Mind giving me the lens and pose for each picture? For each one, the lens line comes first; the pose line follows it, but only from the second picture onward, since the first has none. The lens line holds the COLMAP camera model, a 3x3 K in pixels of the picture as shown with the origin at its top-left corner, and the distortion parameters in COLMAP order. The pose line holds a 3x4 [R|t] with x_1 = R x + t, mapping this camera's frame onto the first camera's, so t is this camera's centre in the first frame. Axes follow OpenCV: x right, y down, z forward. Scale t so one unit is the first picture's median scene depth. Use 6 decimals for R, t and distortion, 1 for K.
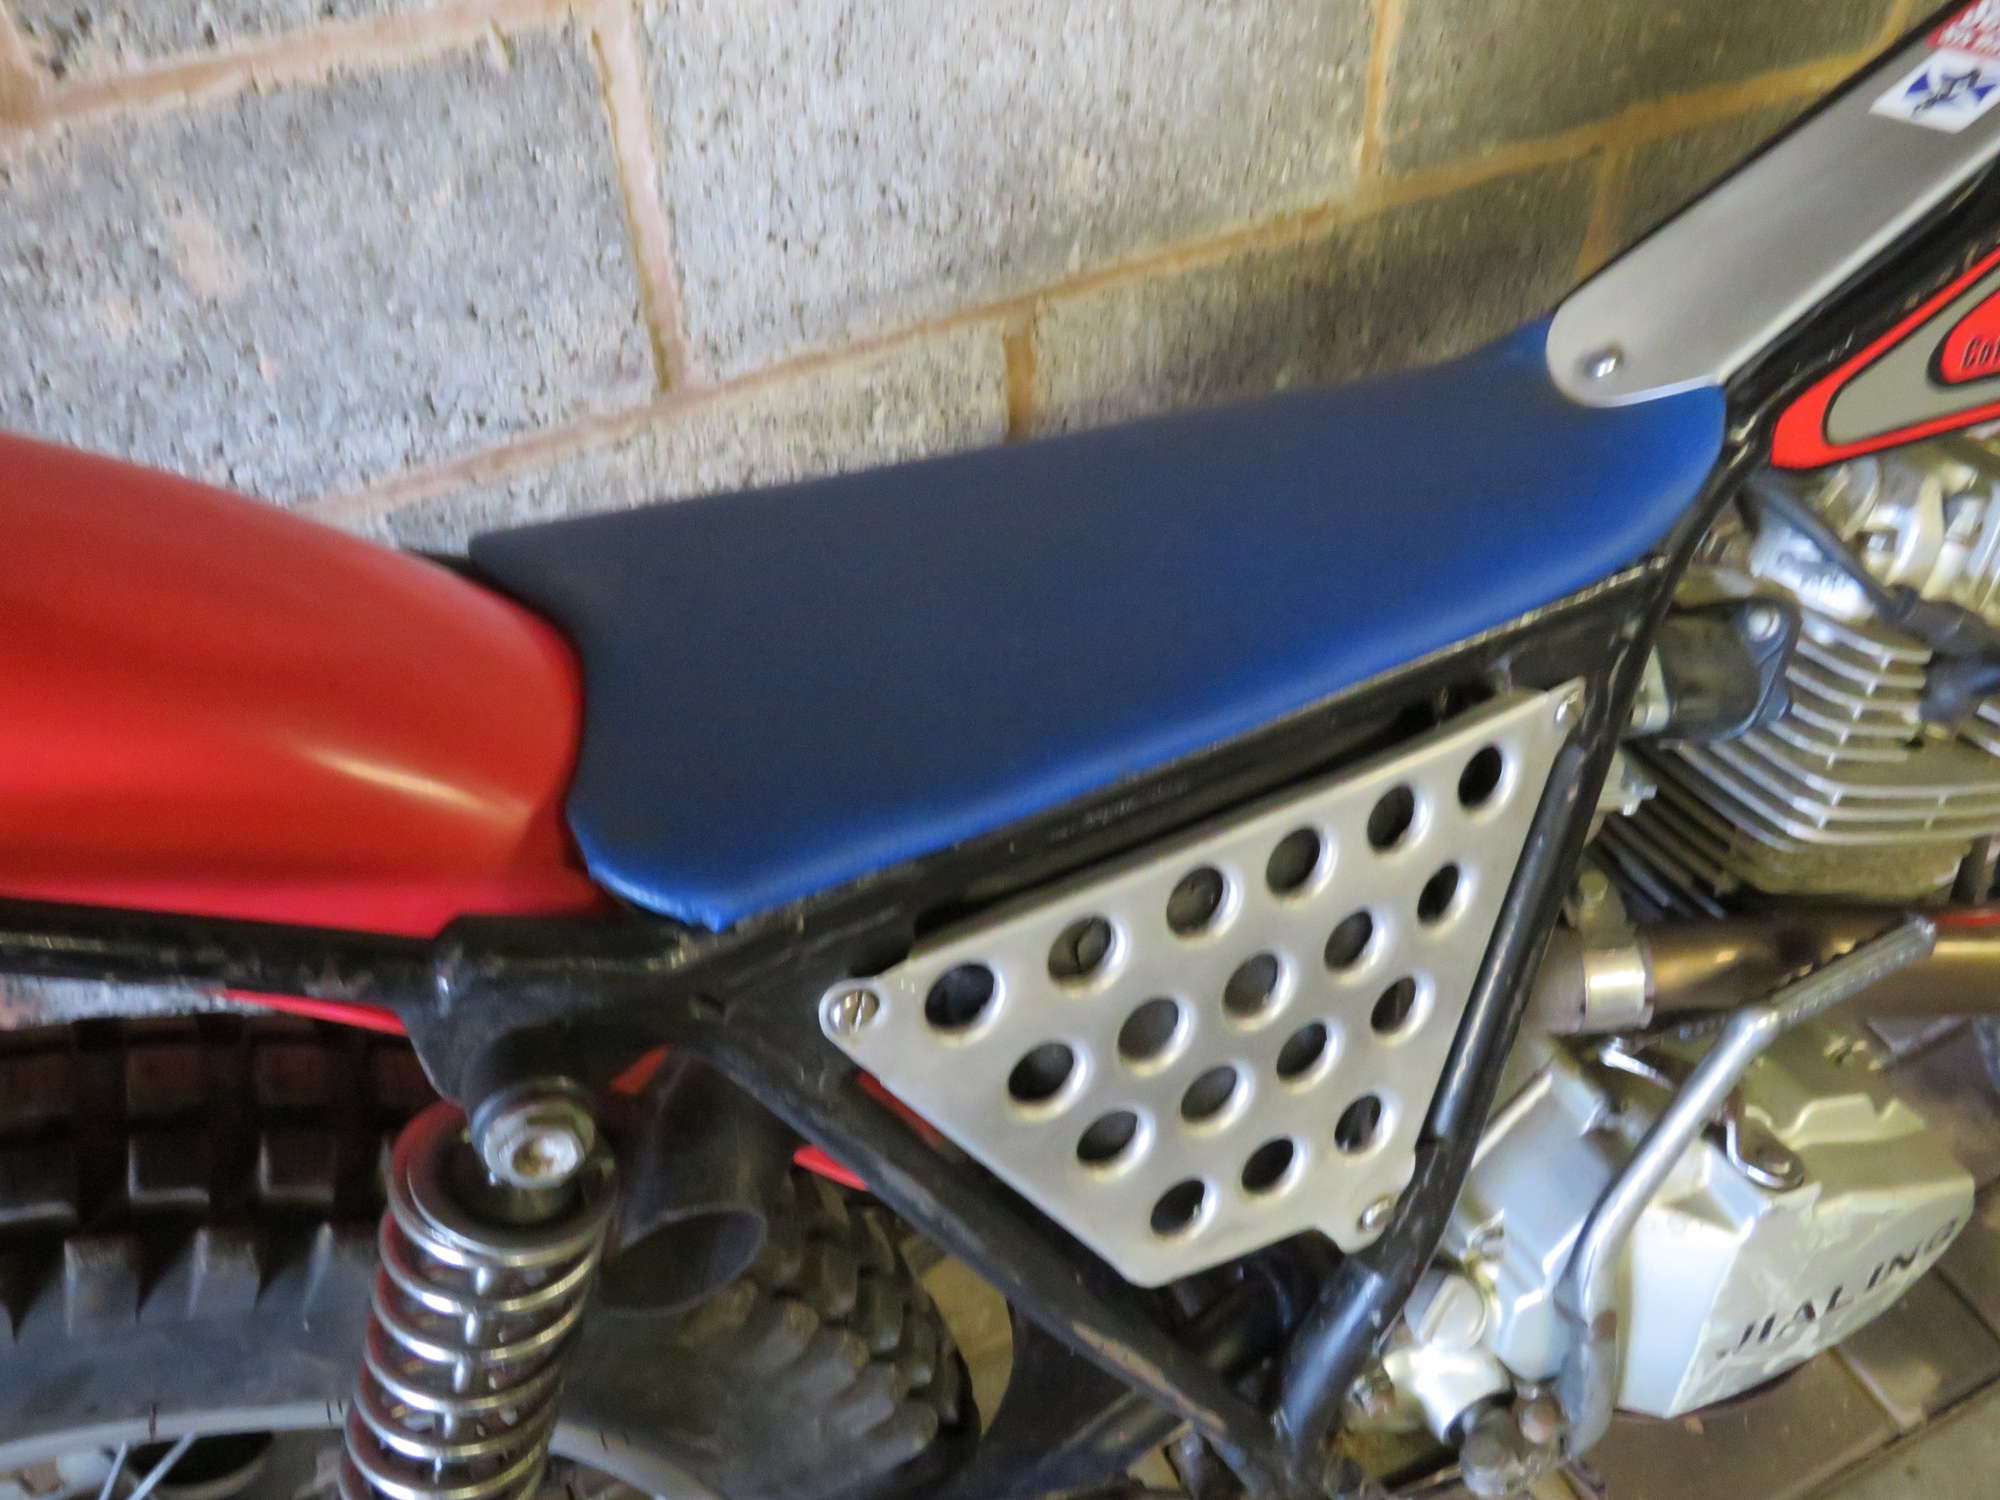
lens RADIAL K [[1738.1, 0, 997.8], [0, 1738.1, 743.3], [0, 0, 1]] dist [-0.041092, 0.005934]
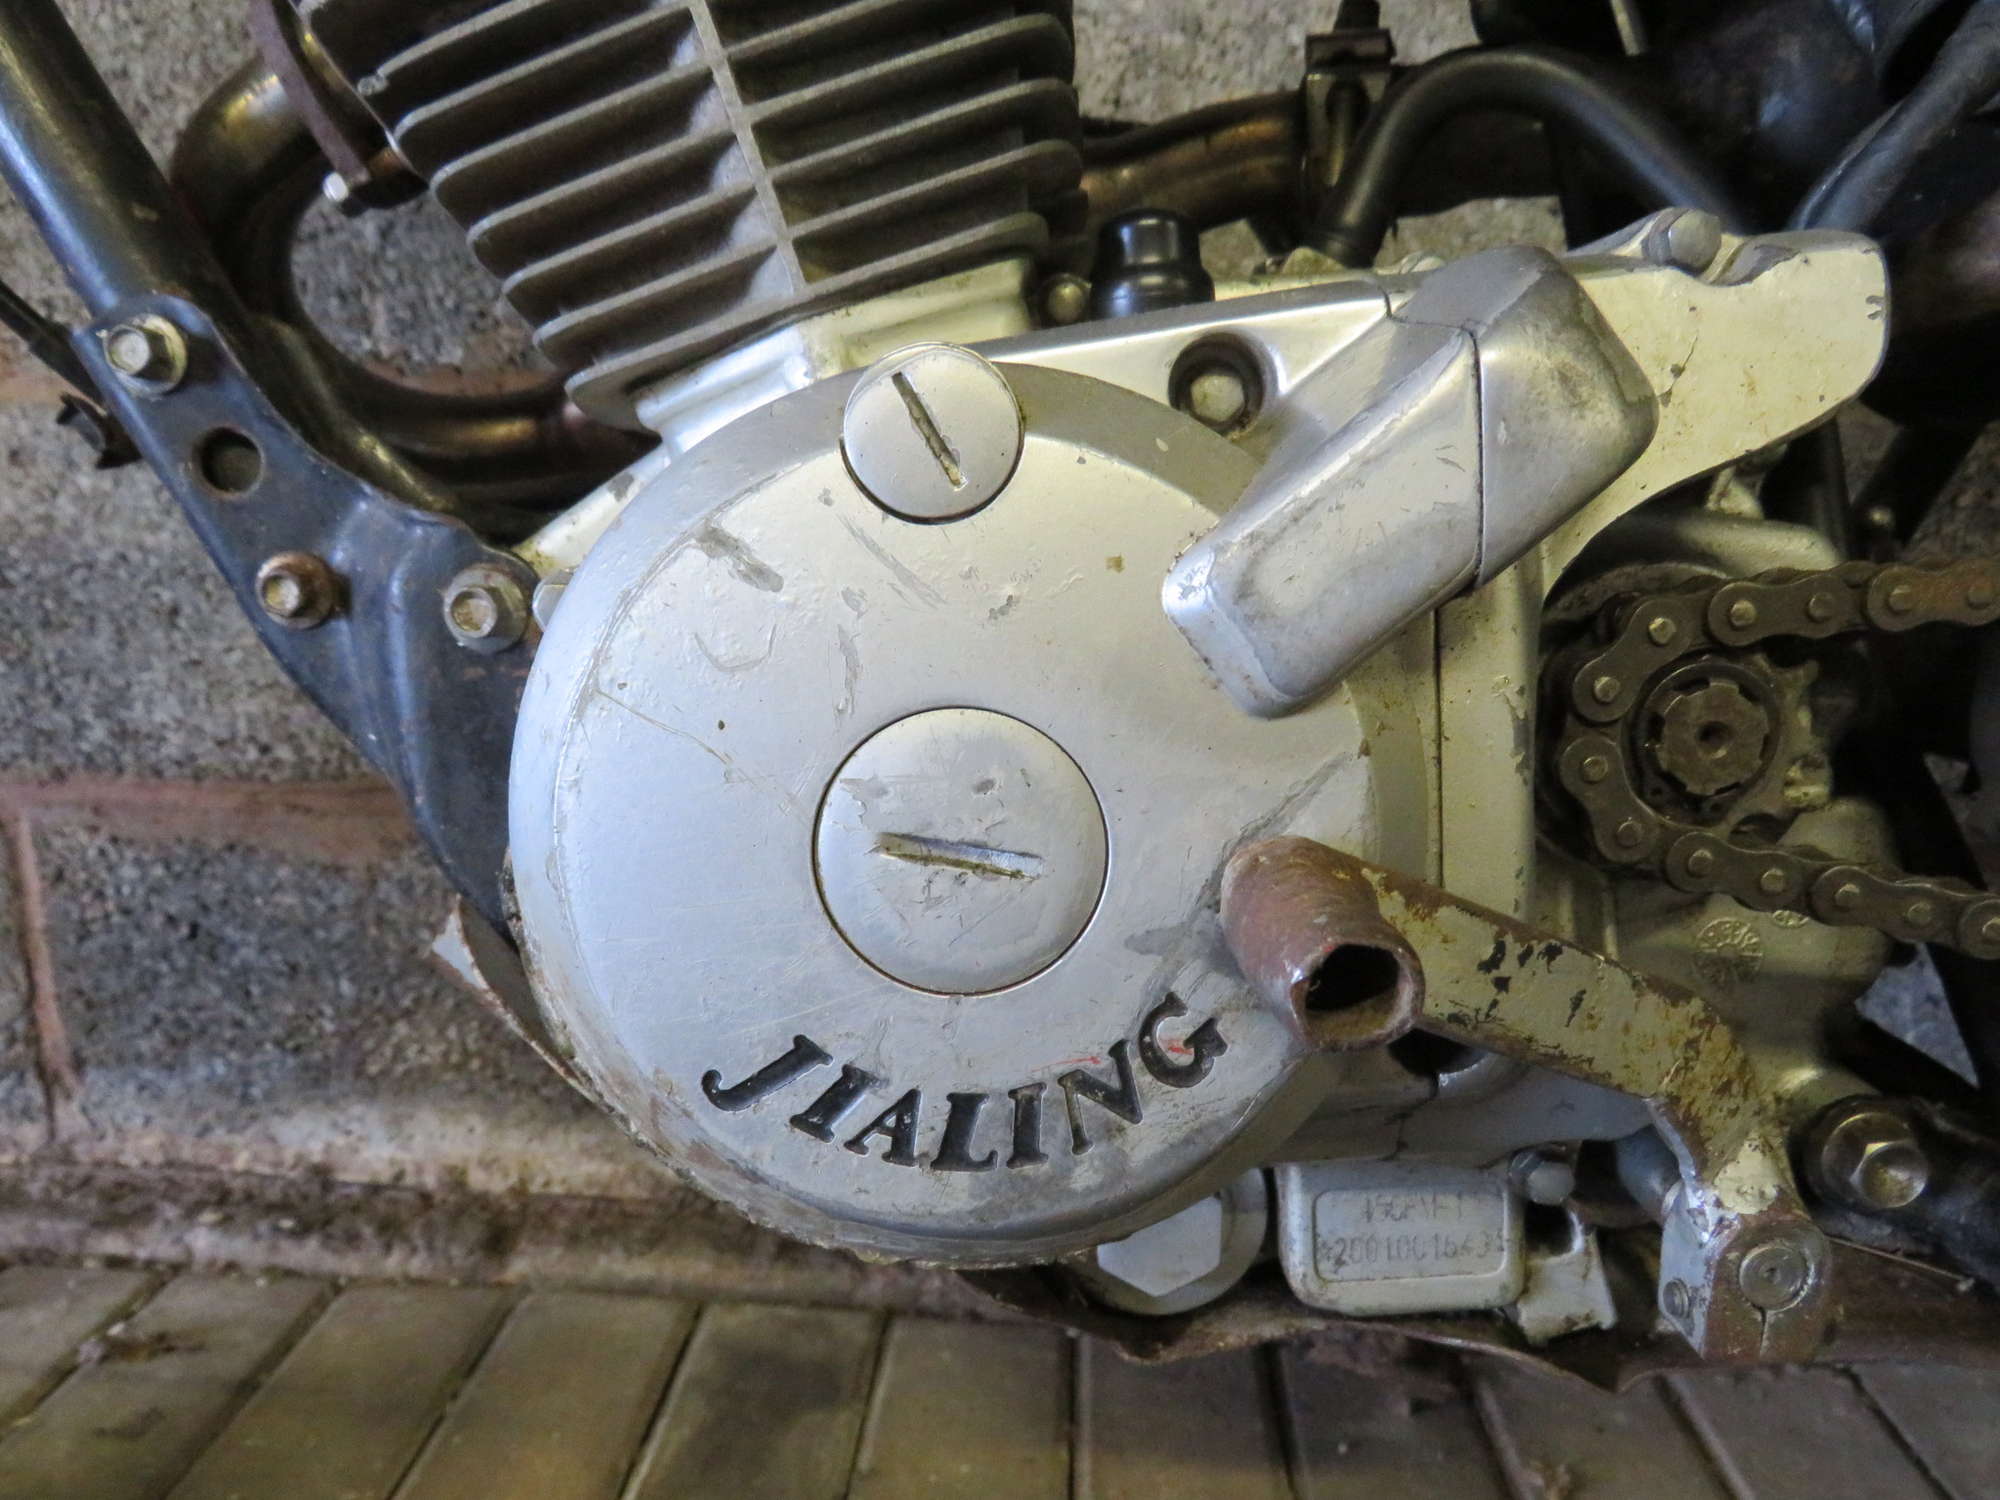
lens RADIAL K [[1412.4, 0, 995.3], [0, 1412.4, 748.3], [0, 0, 1]] dist [-0.027033, 0.003352]
pose [[0.861156, 0.131386, -0.491068, -0.151783], [-0.384800, 0.799726, -0.460832, 0.481480], [0.332173, 0.585812, 0.739247, 0.499435]]
